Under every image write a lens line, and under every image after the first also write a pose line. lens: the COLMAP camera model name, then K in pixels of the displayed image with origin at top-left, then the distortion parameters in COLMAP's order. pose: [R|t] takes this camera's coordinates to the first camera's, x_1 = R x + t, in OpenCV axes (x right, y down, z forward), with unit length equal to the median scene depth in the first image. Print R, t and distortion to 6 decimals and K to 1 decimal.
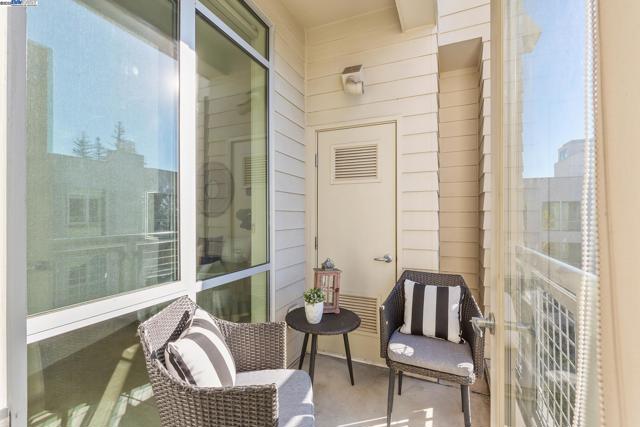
lens RADIAL K [[291.0, 0, 324.2], [0, 291.0, 214.0], [0, 0, 1]] dist [0.007941, 0.000038]
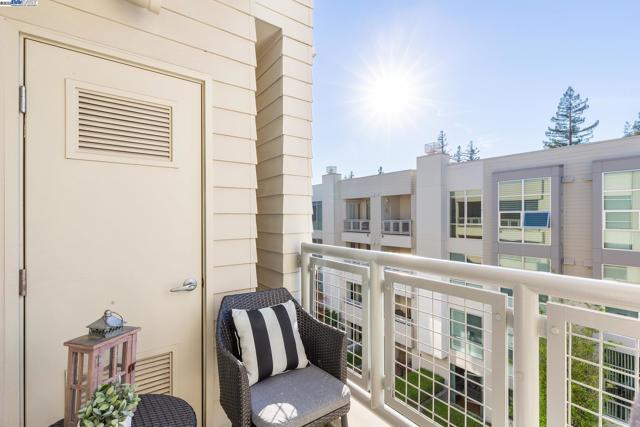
lens RADIAL K [[291.0, 0, 321.6], [0, 291.0, 219.4], [0, 0, 1]] dist [0.007941, 0.000038]
pose [[0.512244, -0.006693, 0.858814, -0.200752], [-0.000111, 0.999969, 0.007860, -0.002052], [-0.858840, -0.004121, 0.512227, 0.405850]]
